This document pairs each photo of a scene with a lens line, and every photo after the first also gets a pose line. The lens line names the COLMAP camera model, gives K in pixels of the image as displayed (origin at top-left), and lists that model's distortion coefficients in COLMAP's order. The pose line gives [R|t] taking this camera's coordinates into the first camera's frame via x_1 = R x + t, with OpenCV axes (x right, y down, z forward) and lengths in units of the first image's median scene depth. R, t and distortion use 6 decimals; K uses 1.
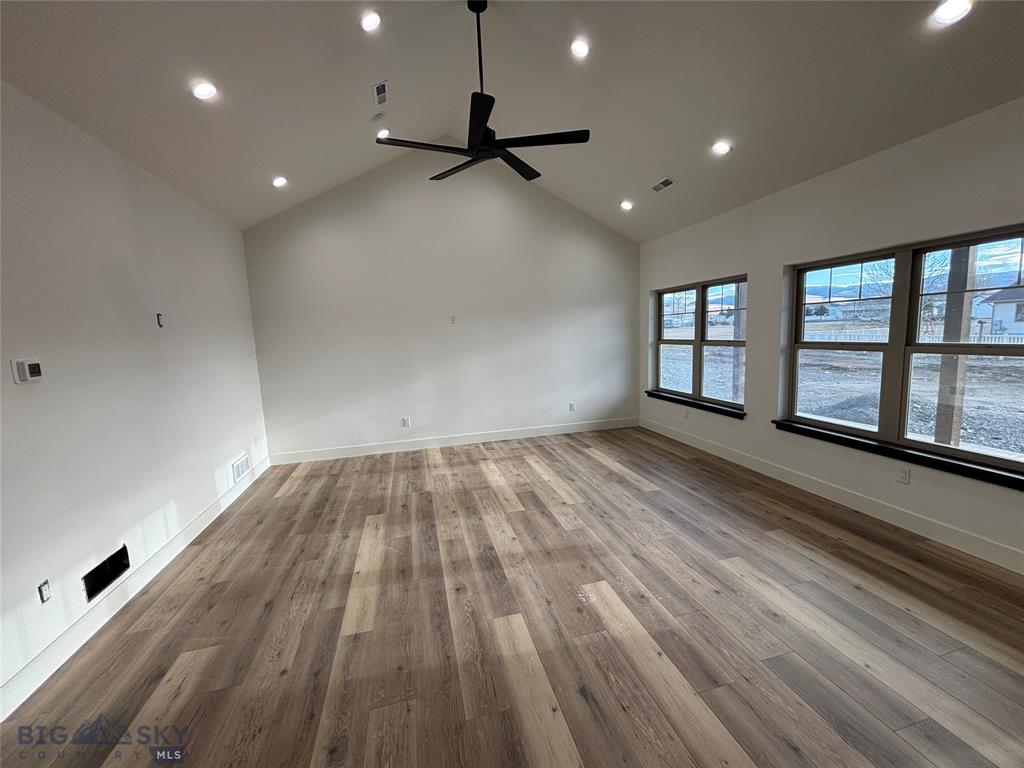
lens RADIAL K [[411.0, 0, 512.0], [0, 411.0, 384.0], [0, 0, 1]] dist [0.000957, 0.000796]
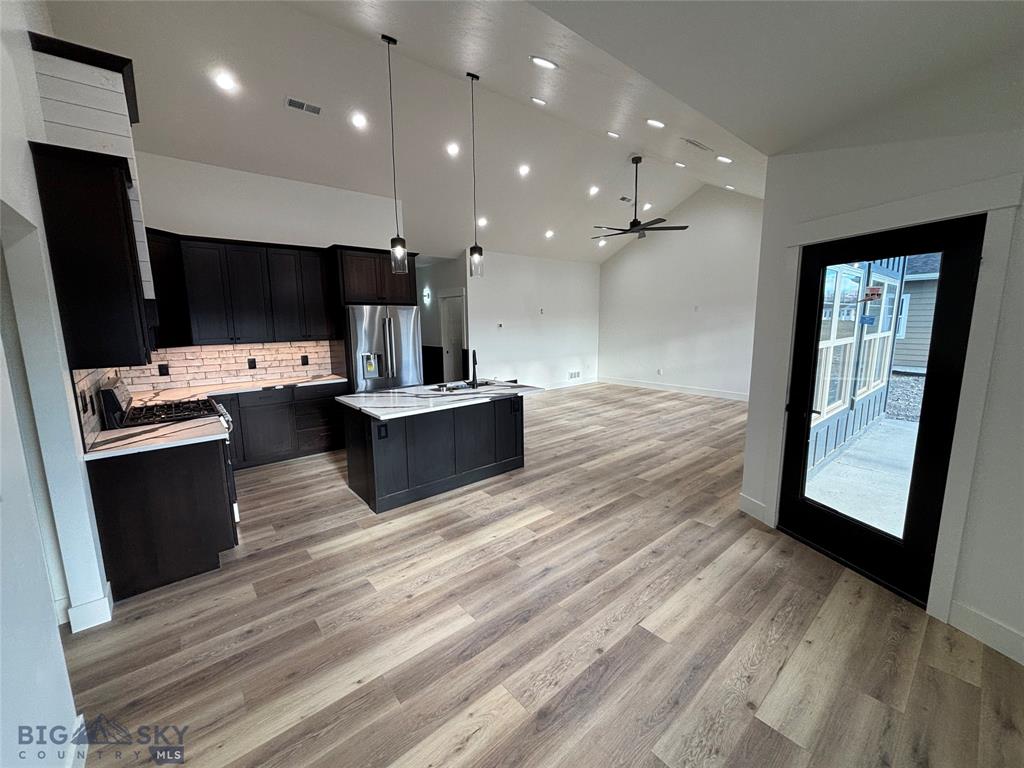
lens RADIAL K [[408.3, 0, 512.0], [0, 408.3, 384.0], [0, 0, 1]] dist [0.001993, 0.000266]
pose [[0.437087, 0.176611, -0.881909, 1.483815], [-0.119616, 0.983236, 0.137620, -0.019333], [0.891430, 0.045339, 0.450885, -0.408120]]
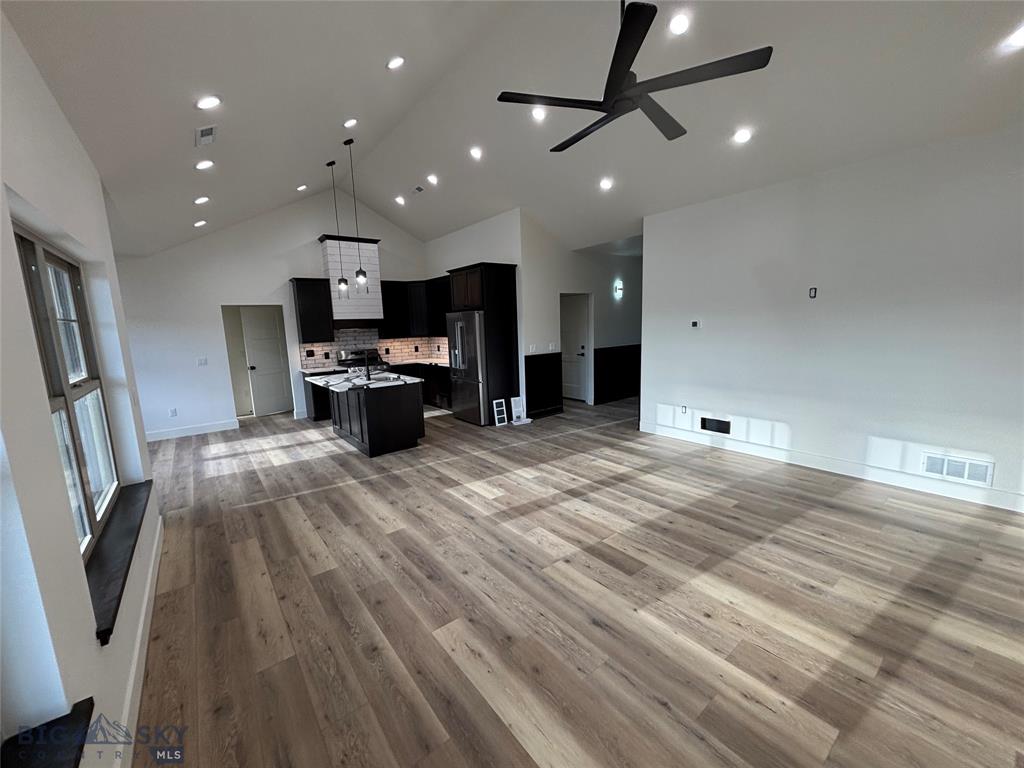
lens RADIAL K [[414.2, 0, 512.0], [0, 414.2, 384.0], [0, 0, 1]] dist [0.001843, 0.000149]
pose [[-0.913652, 0.136692, -0.382825, 0.489743], [0.026429, 0.959749, 0.279614, -0.240853], [0.405637, 0.245352, -0.880489, 1.637770]]
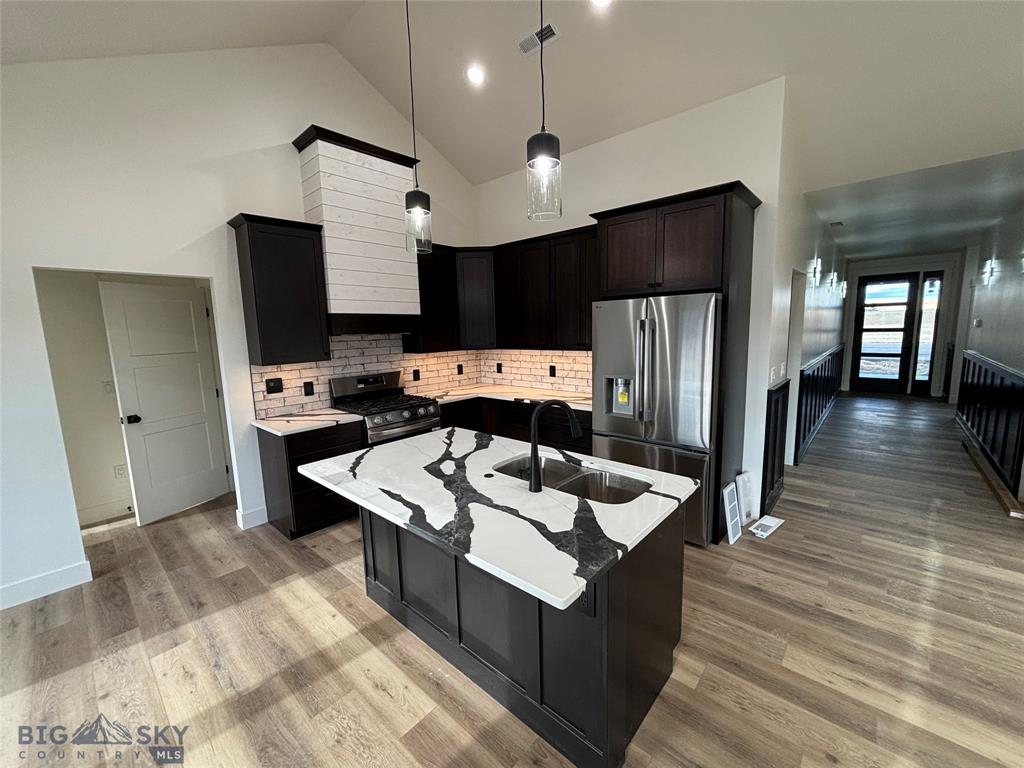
lens RADIAL K [[411.0, 0, 512.0], [0, 411.0, 384.0], [0, 0, 1]] dist [0.000957, 0.000796]
pose [[-0.828435, 0.142544, -0.541643, 0.664588], [-0.007950, 0.963982, 0.265850, -0.092353], [0.560029, 0.224546, -0.797463, 0.393279]]
